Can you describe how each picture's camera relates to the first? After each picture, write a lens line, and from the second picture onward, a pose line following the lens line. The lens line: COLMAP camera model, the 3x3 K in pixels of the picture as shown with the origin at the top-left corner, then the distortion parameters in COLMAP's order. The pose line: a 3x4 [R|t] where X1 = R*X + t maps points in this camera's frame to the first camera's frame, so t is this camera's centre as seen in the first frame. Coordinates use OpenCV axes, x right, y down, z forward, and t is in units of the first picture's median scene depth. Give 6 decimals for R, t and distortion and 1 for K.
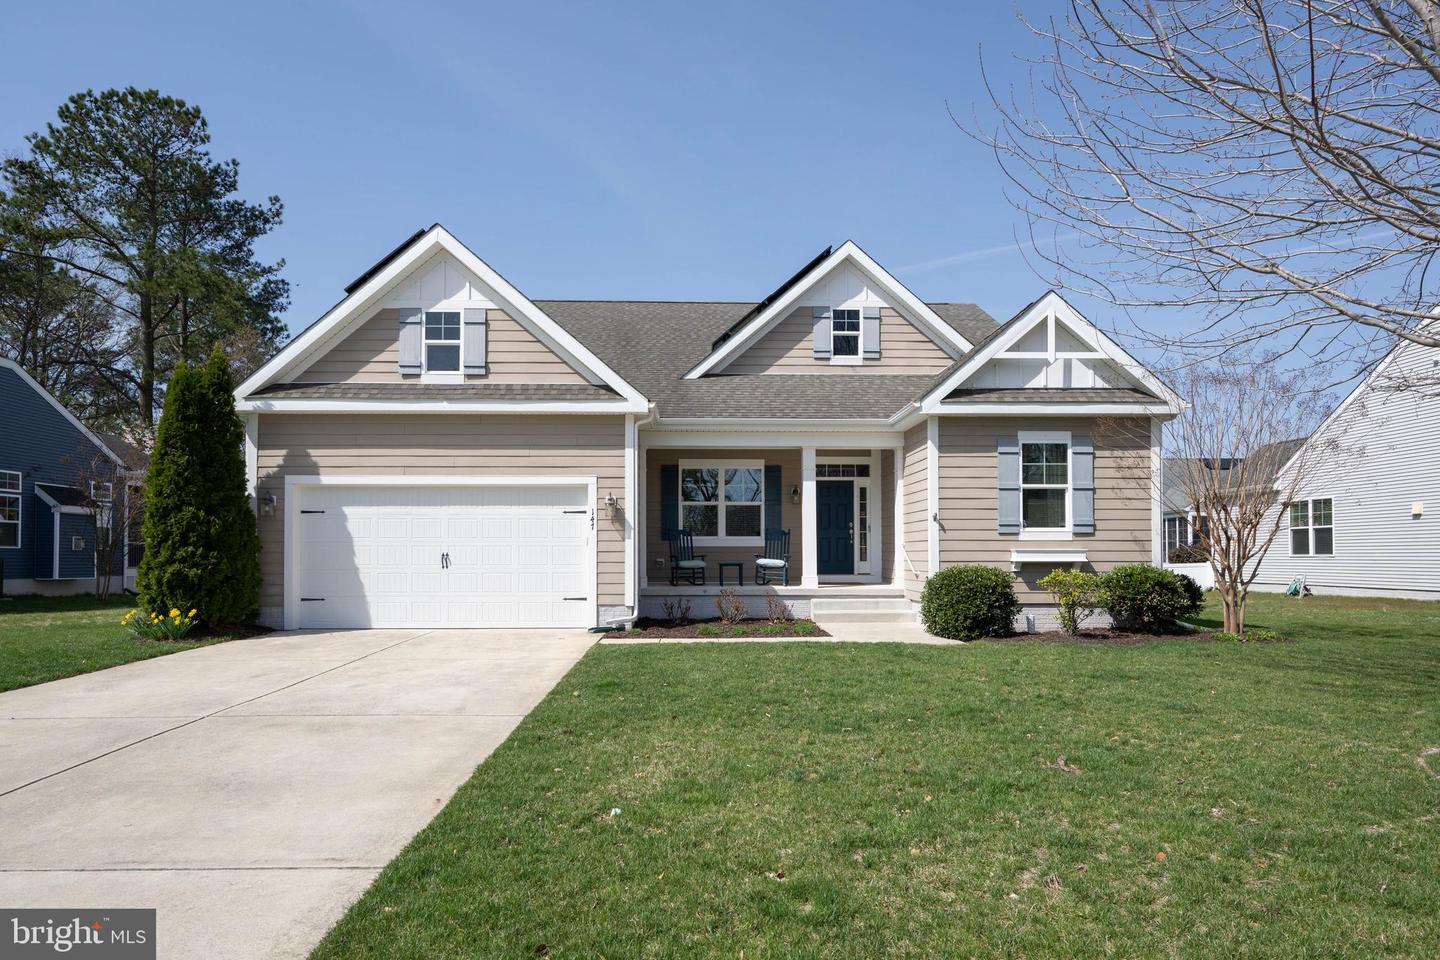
lens RADIAL K [[698.7, 0, 720.0], [0, 698.7, 480.0], [0, 0, 1]] dist [0.001011, -0.000901]
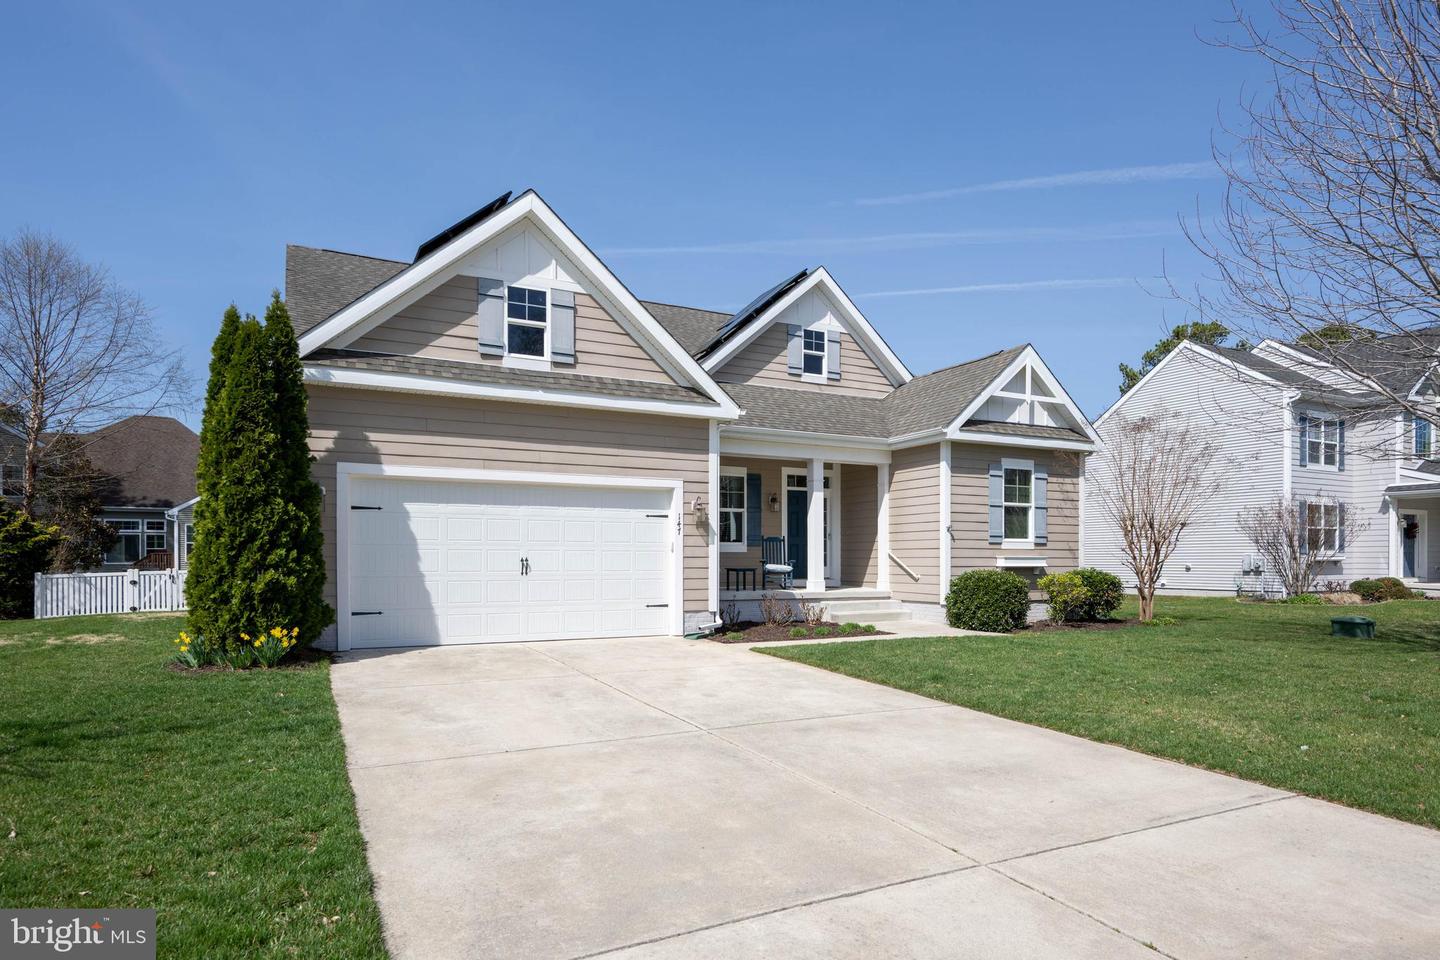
lens RADIAL K [[729.0, 0, 719.3], [0, 729.0, 490.2], [0, 0, 1]] dist [0.001976, 0.000610]
pose [[0.919330, 0.039789, 0.391470, -0.524612], [-0.044387, 0.999011, 0.002699, 0.003821], [-0.390976, -0.019858, 0.920187, 0.039438]]
